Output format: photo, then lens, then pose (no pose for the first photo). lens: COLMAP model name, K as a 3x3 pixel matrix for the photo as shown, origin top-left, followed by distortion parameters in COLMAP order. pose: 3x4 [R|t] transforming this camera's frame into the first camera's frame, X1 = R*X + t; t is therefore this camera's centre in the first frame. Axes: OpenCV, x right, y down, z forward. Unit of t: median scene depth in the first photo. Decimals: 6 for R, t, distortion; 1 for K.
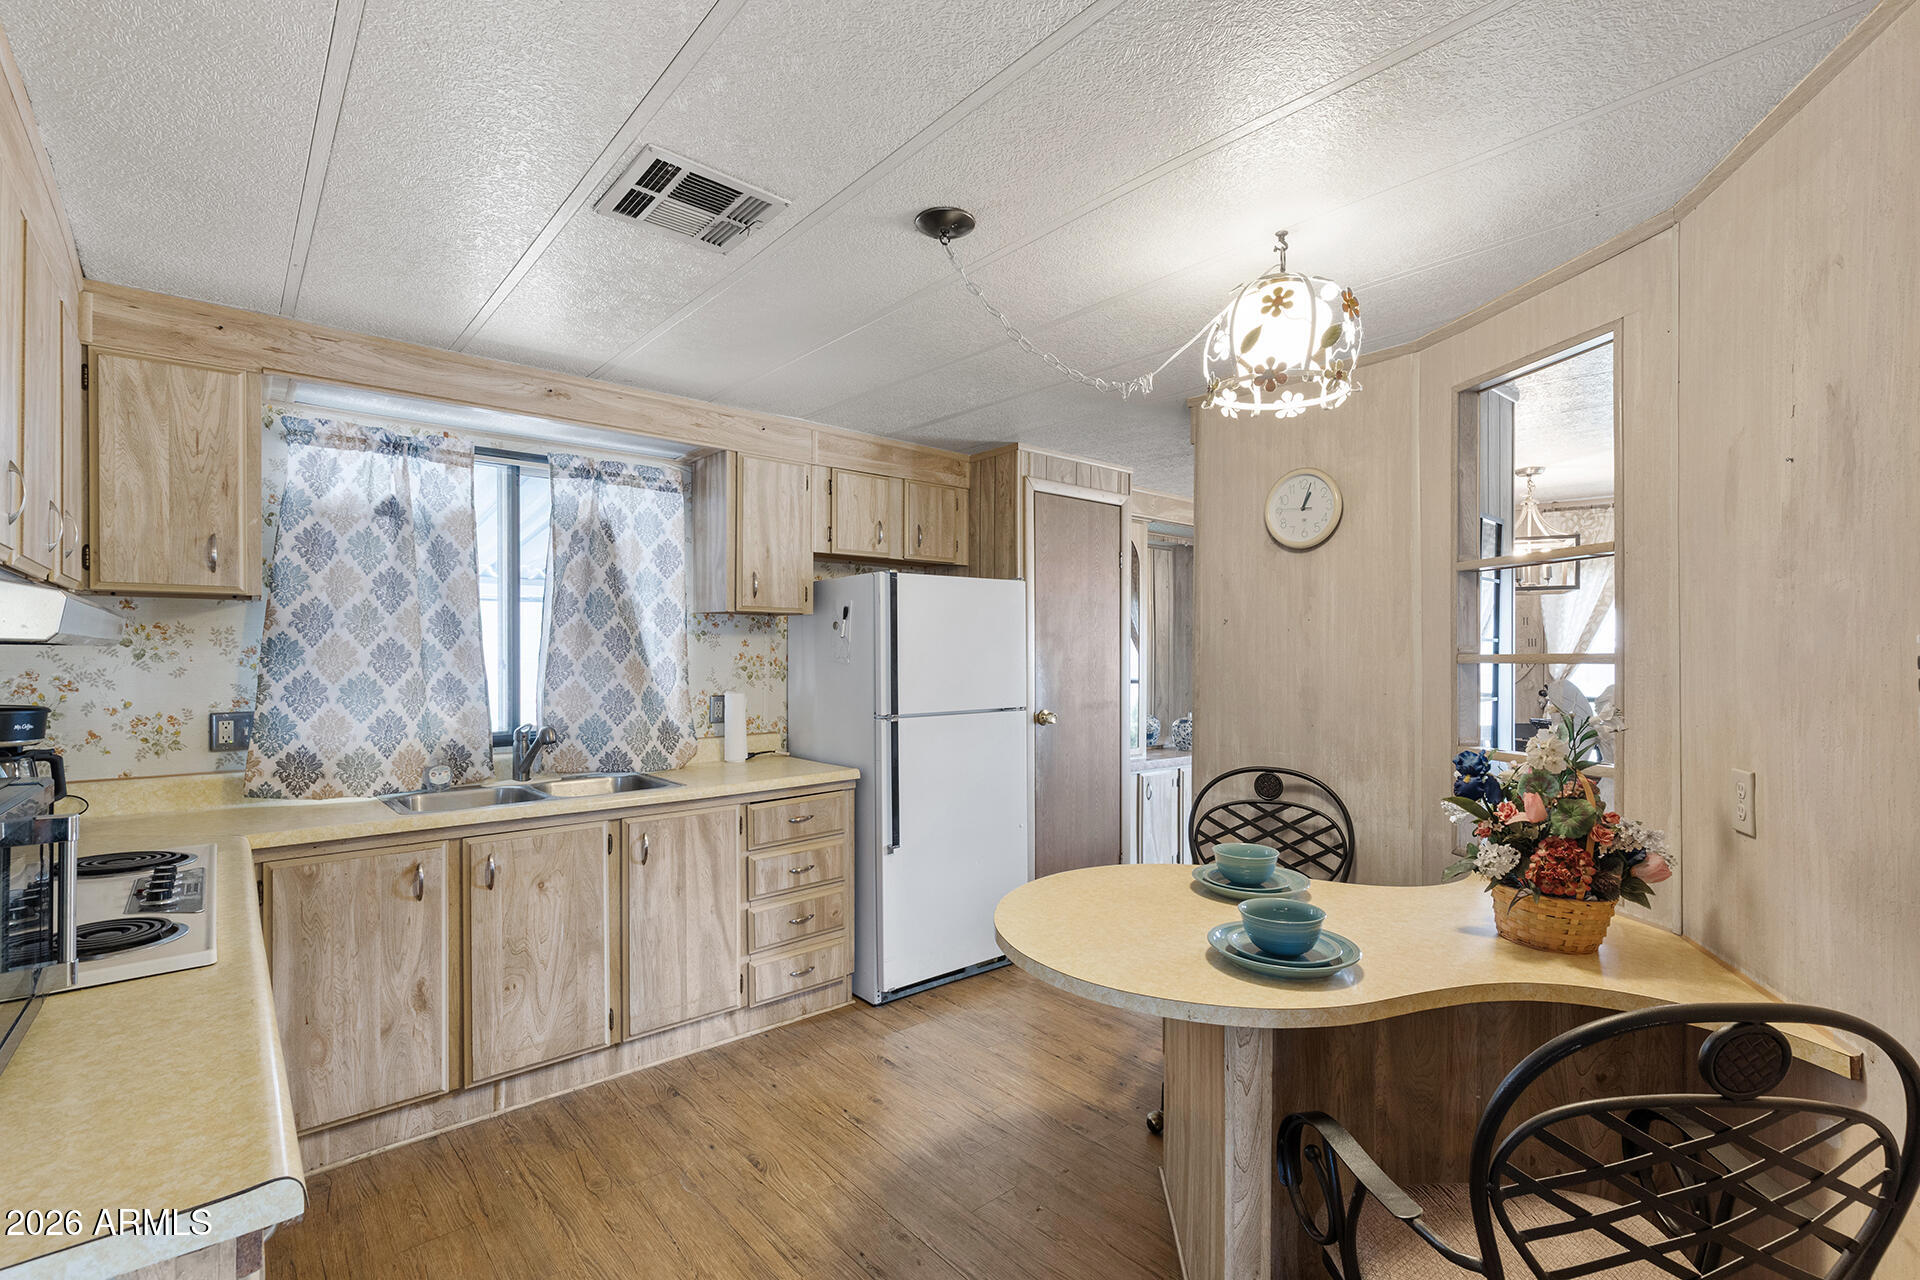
lens RADIAL K [[867.3, 0, 963.5], [0, 867.3, 650.4], [0, 0, 1]] dist [0.001420, -0.000073]
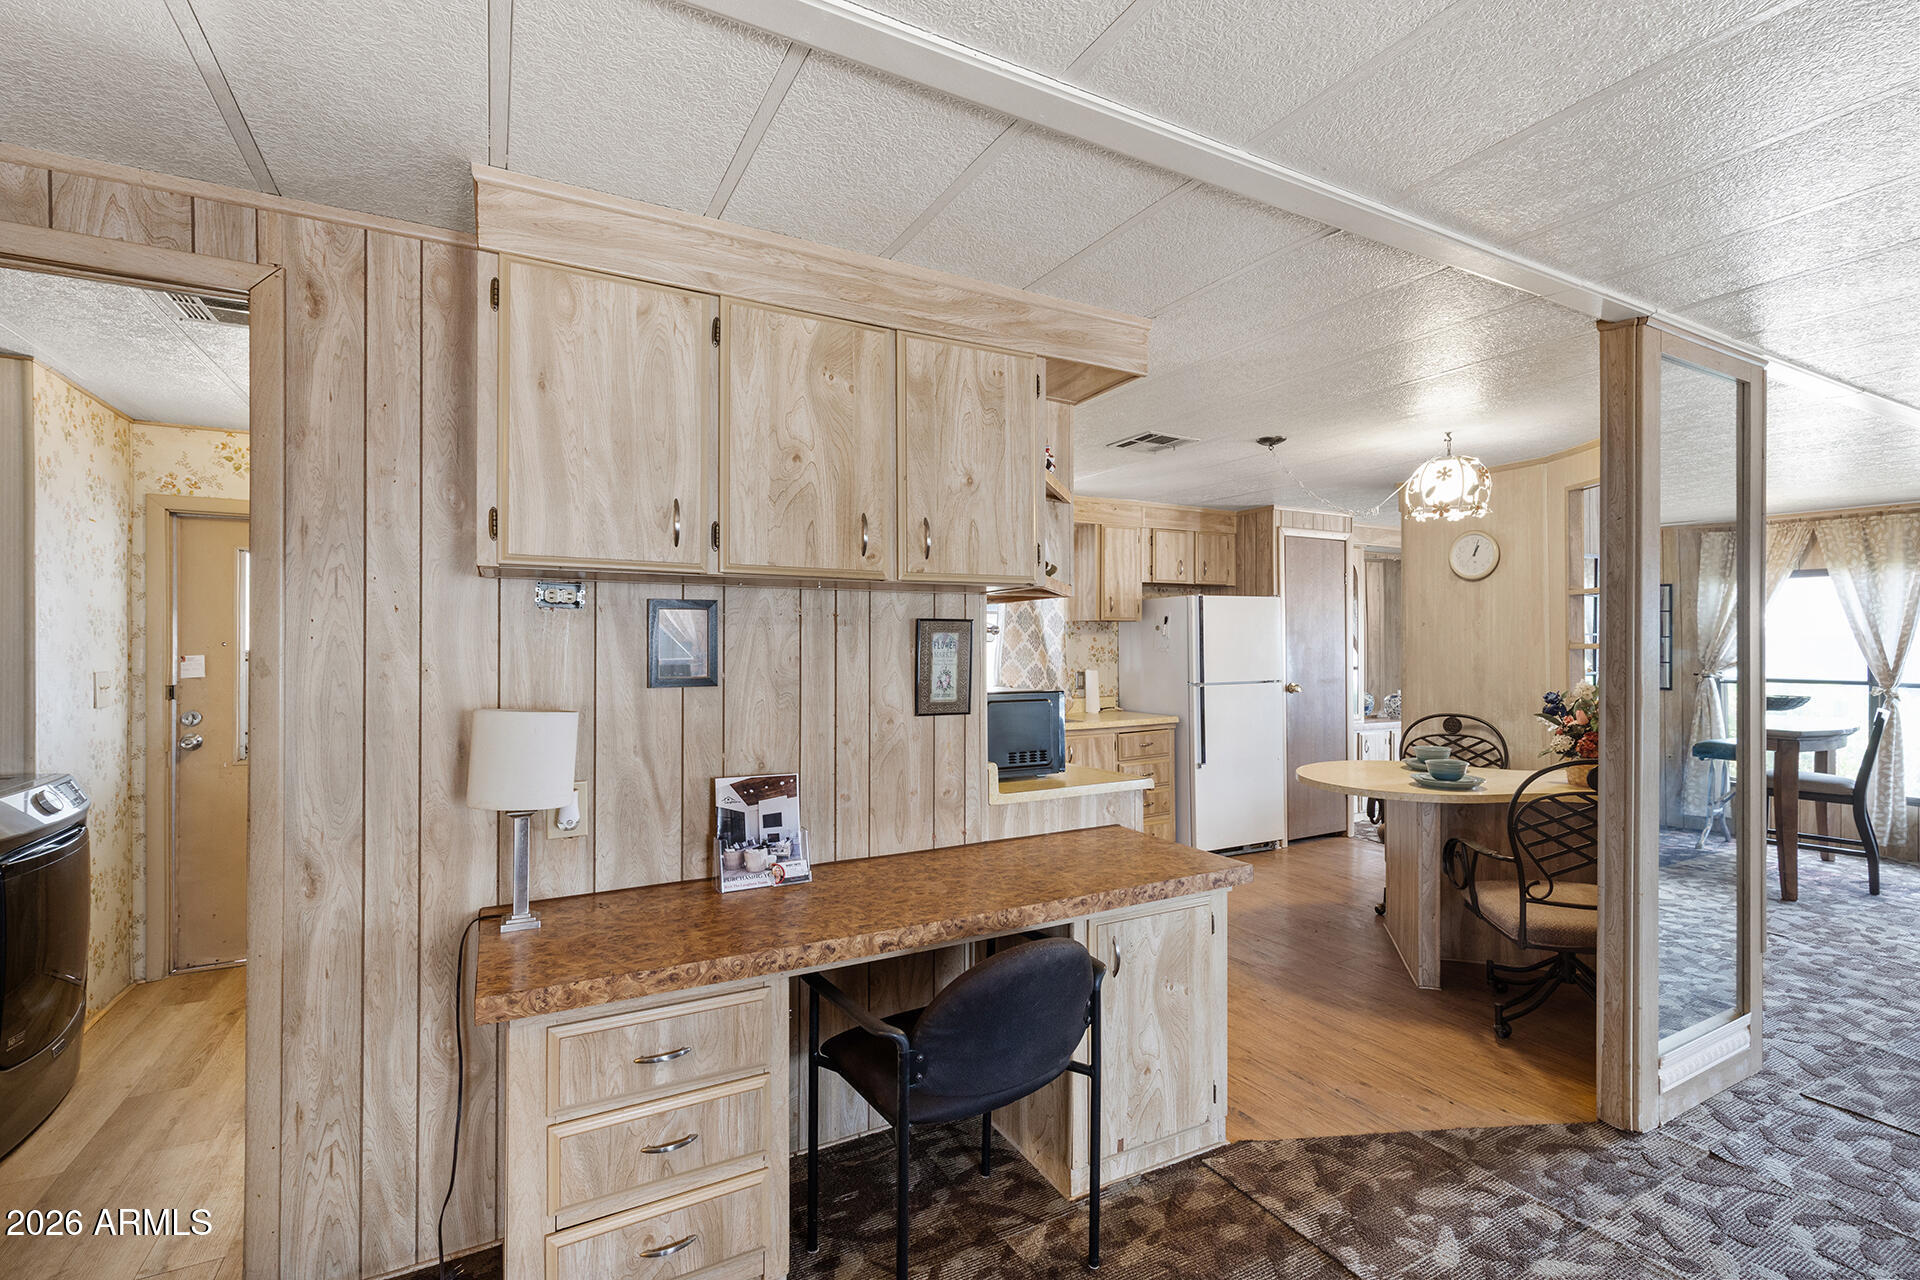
lens RADIAL K [[863.4, 0, 960.0], [0, 863.4, 640.0], [0, 0, 1]] dist [0.011672, -0.000221]
pose [[0.977244, -0.006545, -0.212019, -0.193624], [0.005745, 0.999974, -0.004389, -0.002038], [0.212043, 0.003071, 0.977256, -0.739930]]
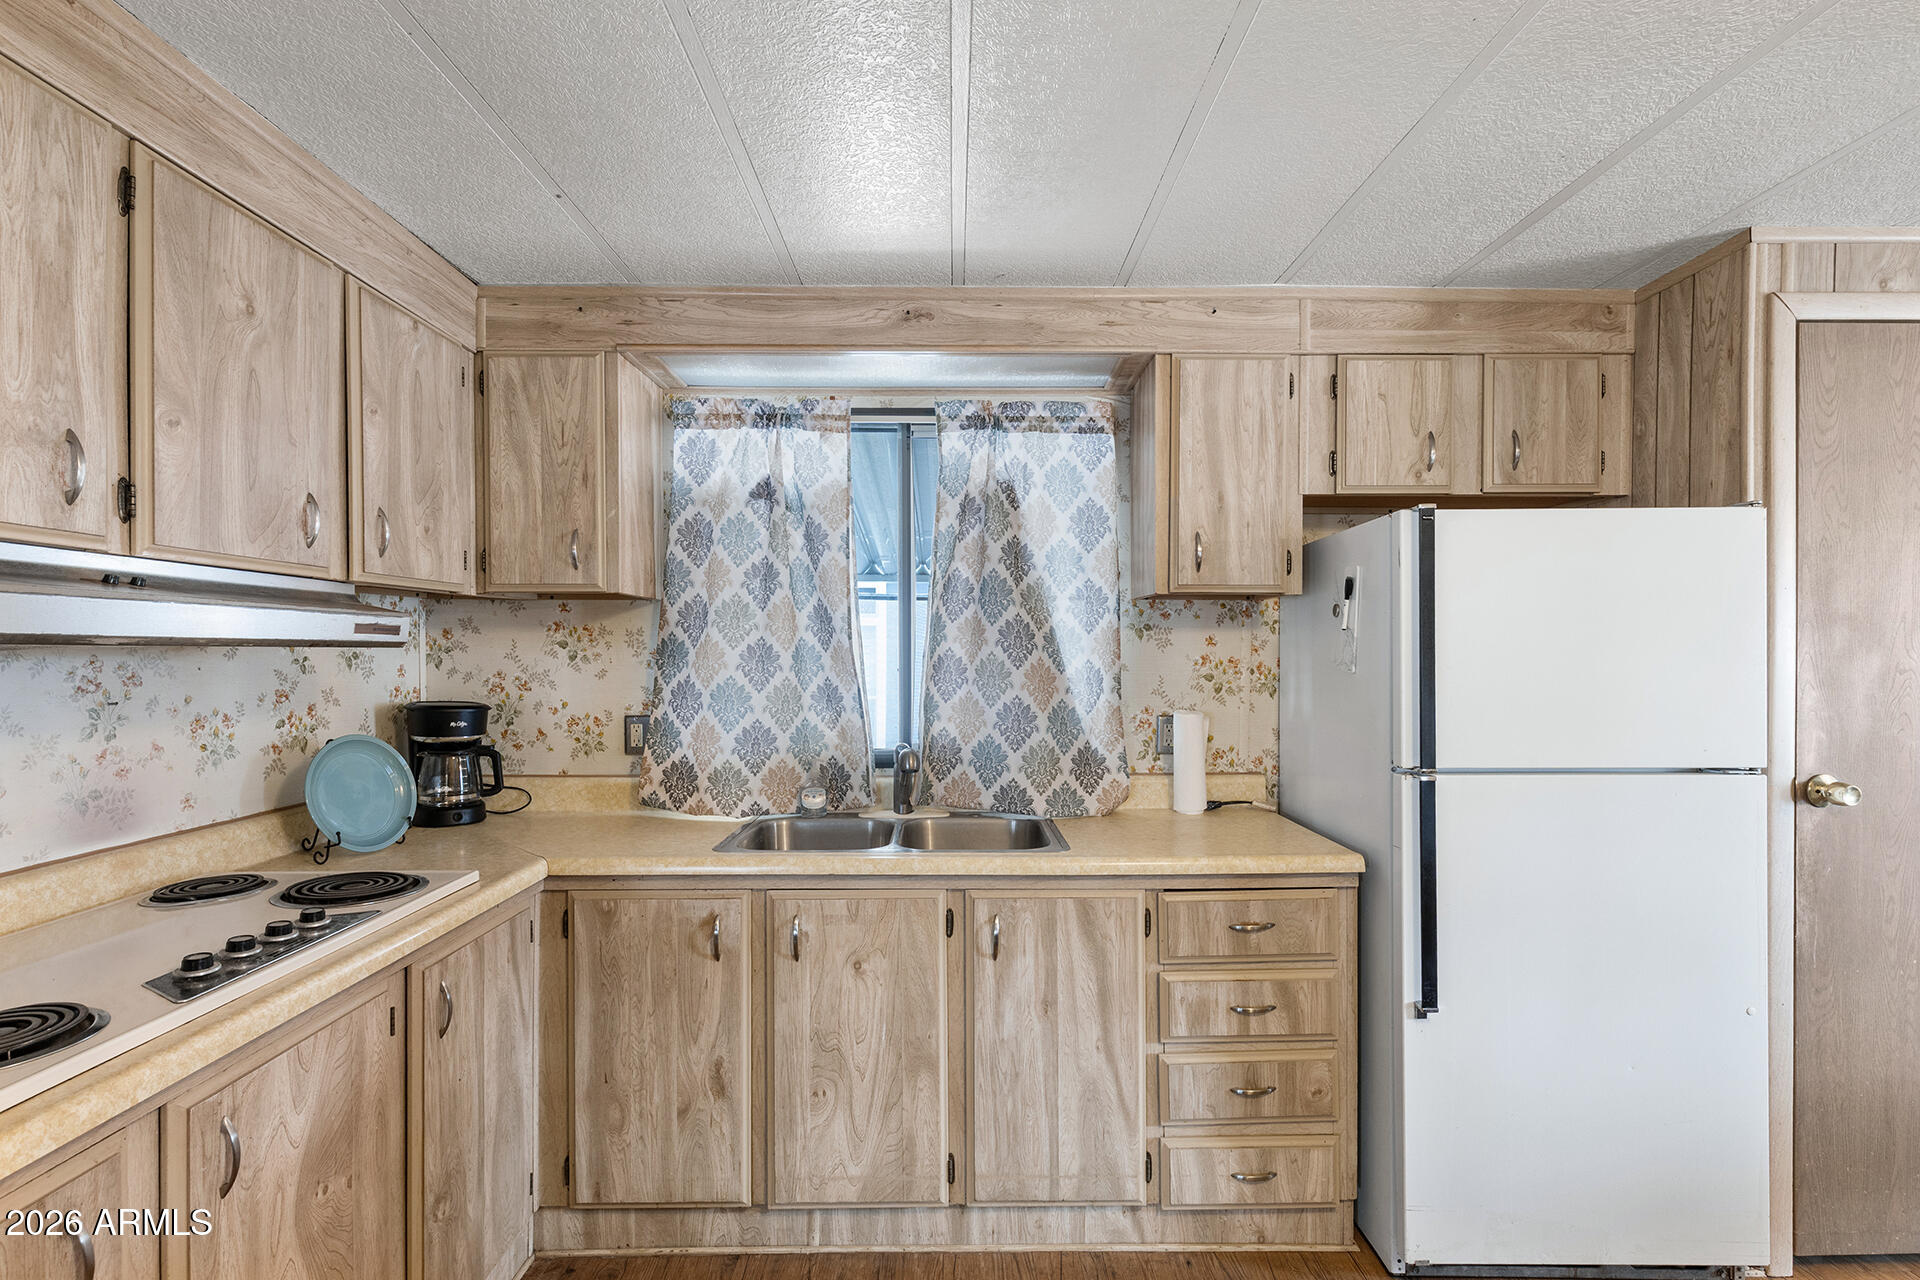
lens RADIAL K [[873.4, 0, 958.0], [0, 873.4, 660.7], [0, 0, 1]] dist [0.005965, -0.000480]
pose [[0.761714, 0.005549, -0.647890, 0.056263], [0.001033, 0.999952, 0.009779, 0.000465], [0.647913, -0.008118, 0.761671, 0.417861]]
